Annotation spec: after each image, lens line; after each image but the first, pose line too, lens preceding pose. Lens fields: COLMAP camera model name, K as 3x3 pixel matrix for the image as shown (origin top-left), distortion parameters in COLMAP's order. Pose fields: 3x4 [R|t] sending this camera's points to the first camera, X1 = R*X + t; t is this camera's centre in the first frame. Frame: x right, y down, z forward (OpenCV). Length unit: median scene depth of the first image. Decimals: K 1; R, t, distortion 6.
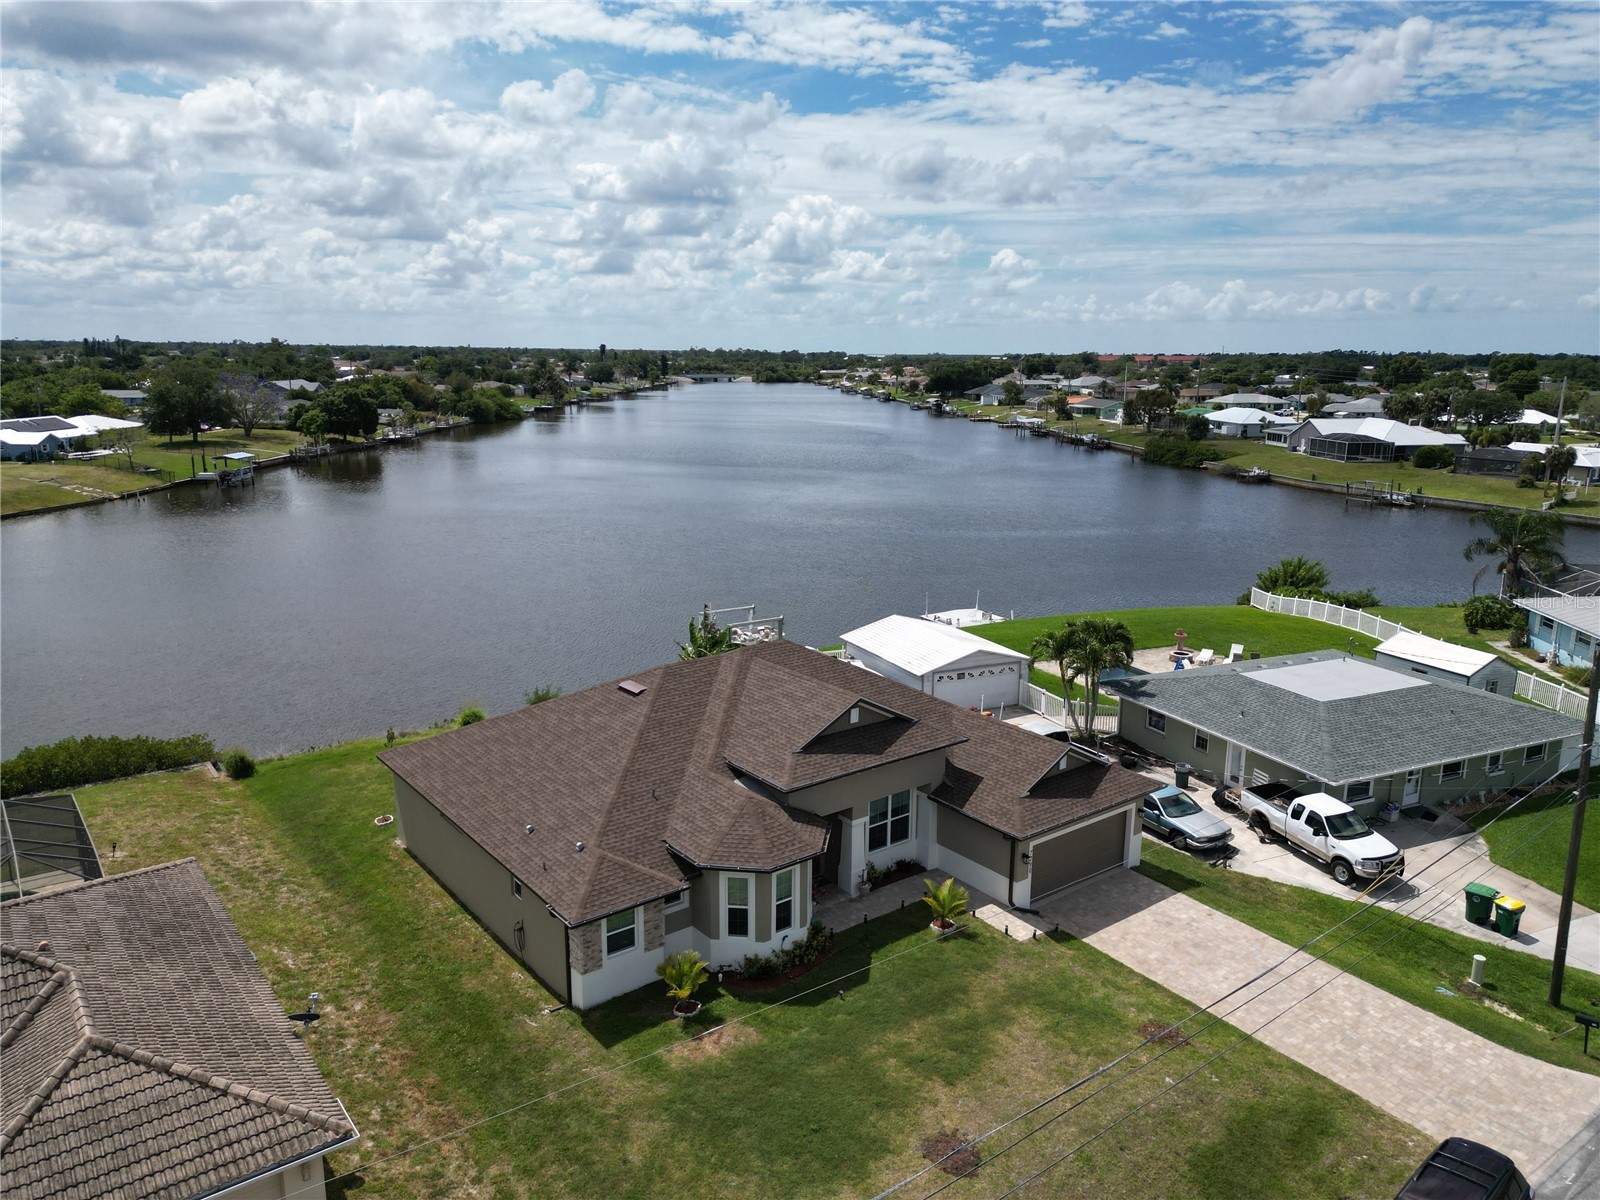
lens RADIAL K [[1136.5, 0, 802.3], [0, 1136.5, 577.3], [0, 0, 1]] dist [0.071323, -0.073607]
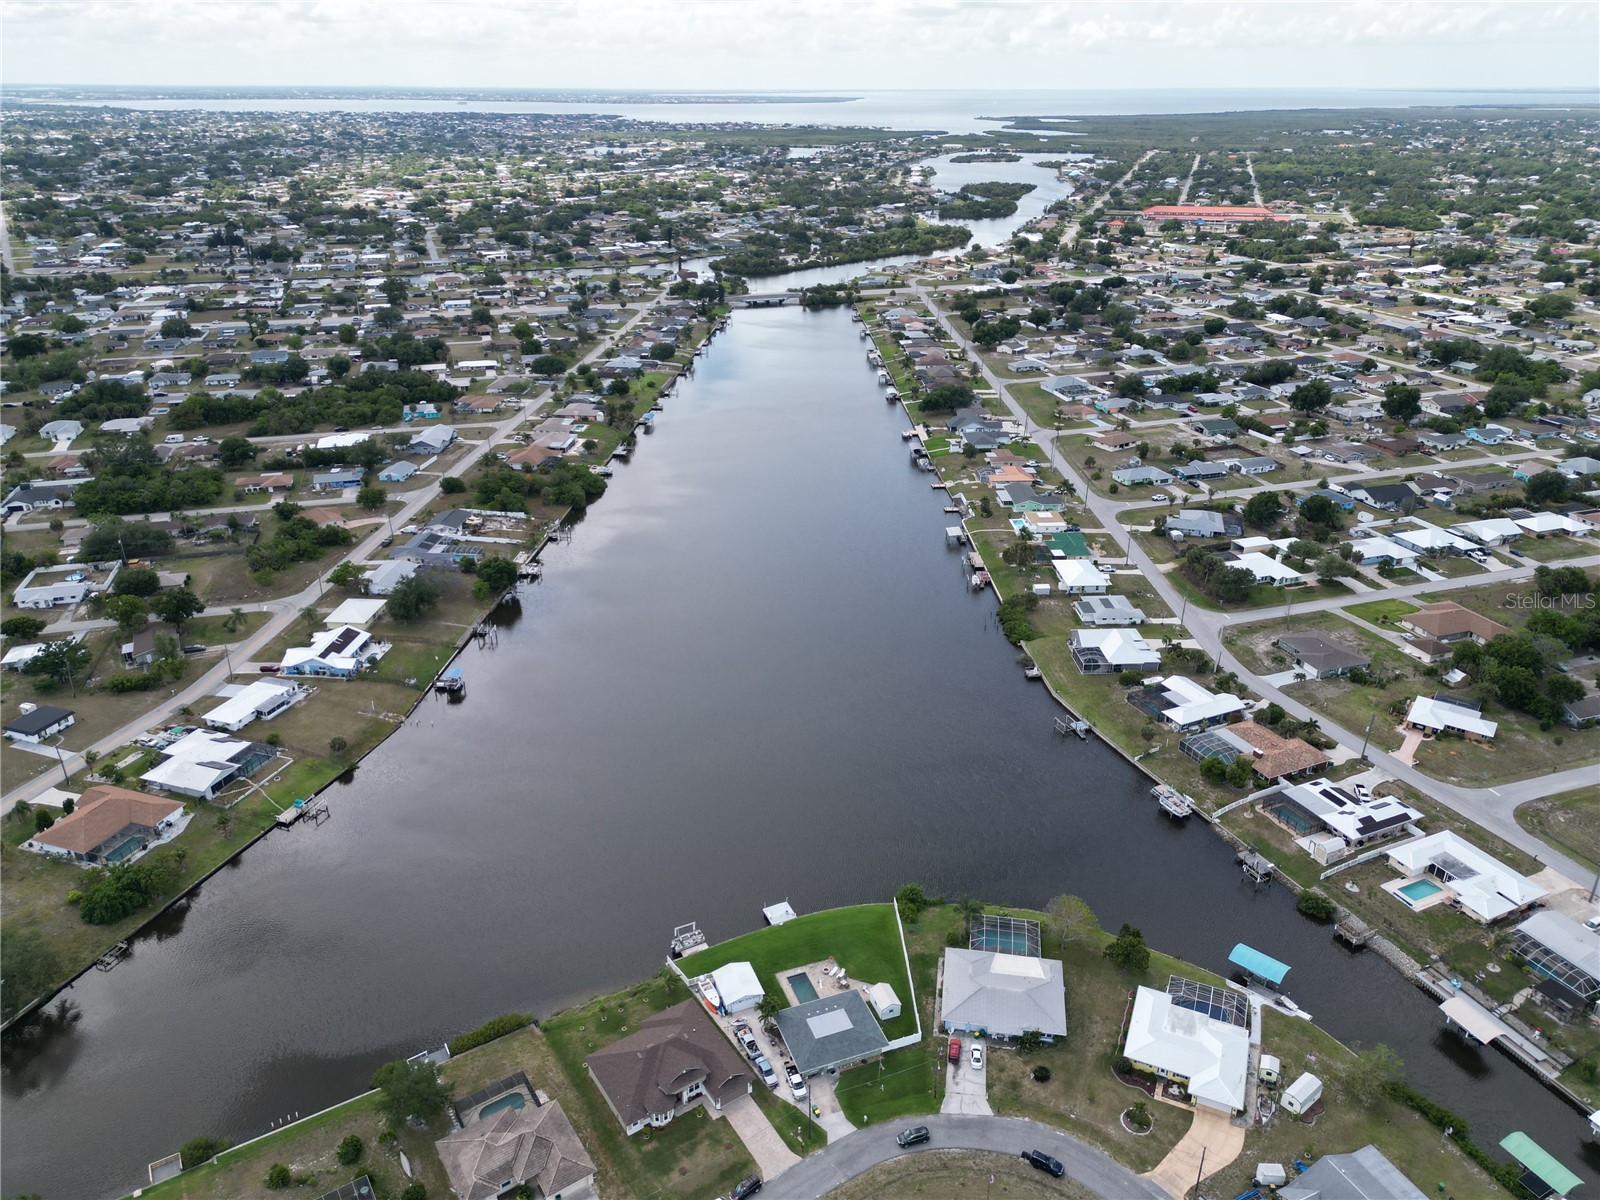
lens RADIAL K [[1136.5, 0, 802.3], [0, 1136.5, 577.3], [0, 0, 1]] dist [0.071323, -0.073607]
pose [[0.997536, 0.018706, -0.067611, 0.844448], [-0.004306, 0.978300, 0.207148, -2.970049], [0.070019, -0.206346, 0.975971, -3.321942]]
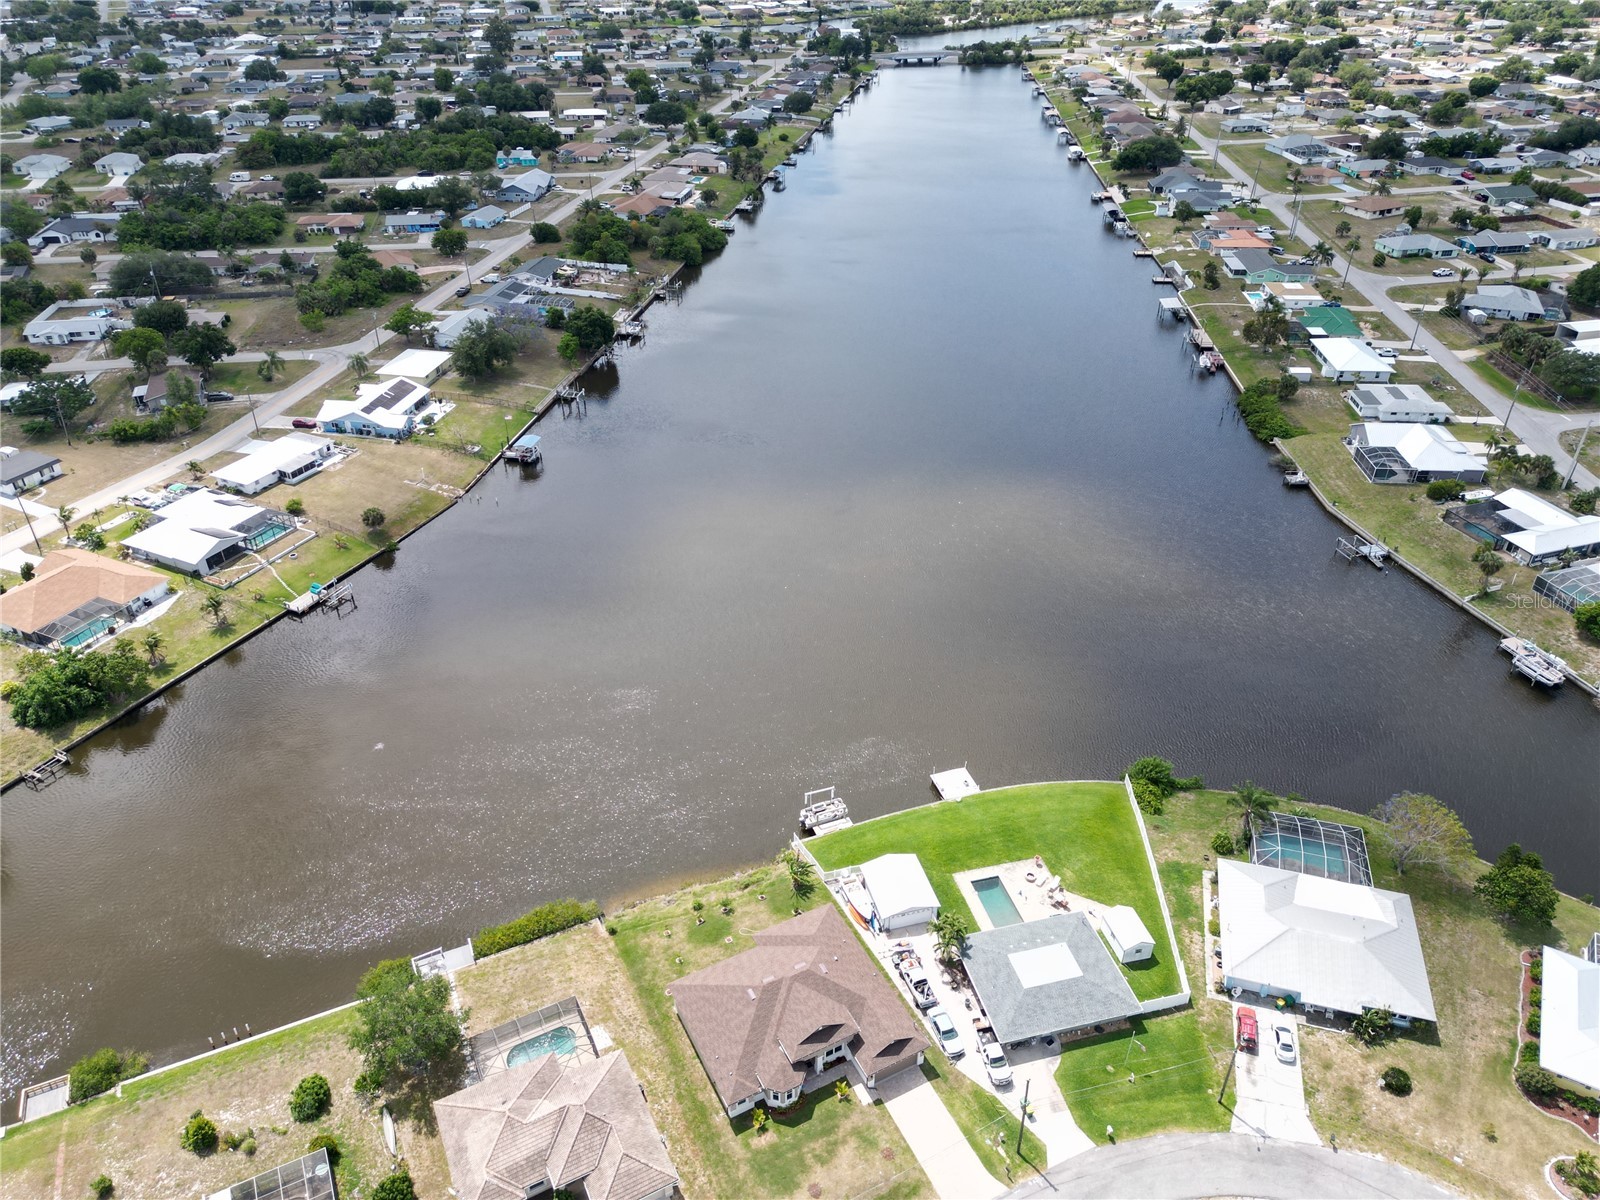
lens RADIAL K [[1132.6, 0, 801.0], [0, 1132.6, 594.8], [0, 0, 1]] dist [0.052804, -0.041807]
pose [[0.983395, 0.088517, -0.158427, 0.380307], [-0.025765, 0.932236, 0.360931, -2.084641], [0.179640, -0.350856, 0.919037, -1.426199]]
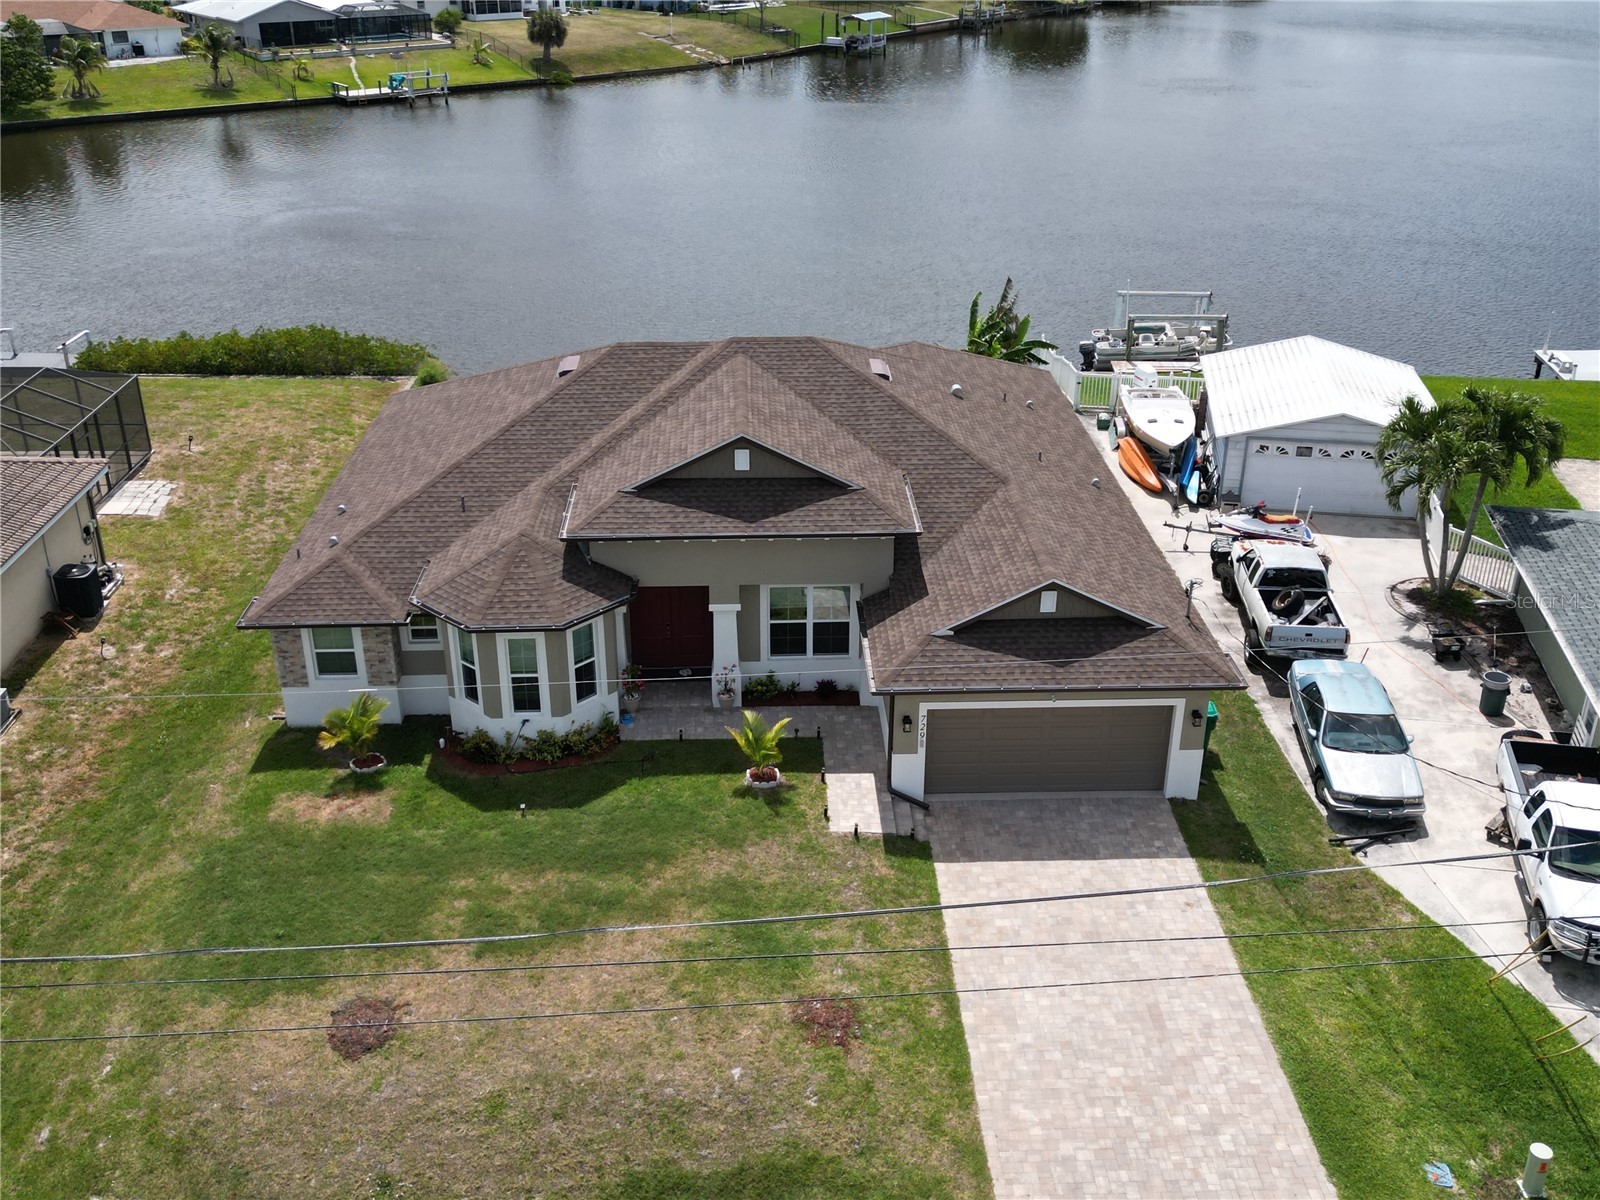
lens RADIAL K [[1505.8, 0, 800.0], [0, 1505.8, 600.0], [0, 0, 1]] dist [0.135734, -0.250292]
pose [[0.812718, 0.248572, -0.526974, 0.577099], [-0.109909, 0.953598, 0.280303, -0.055627], [0.572197, -0.169889, 0.802327, 0.285048]]
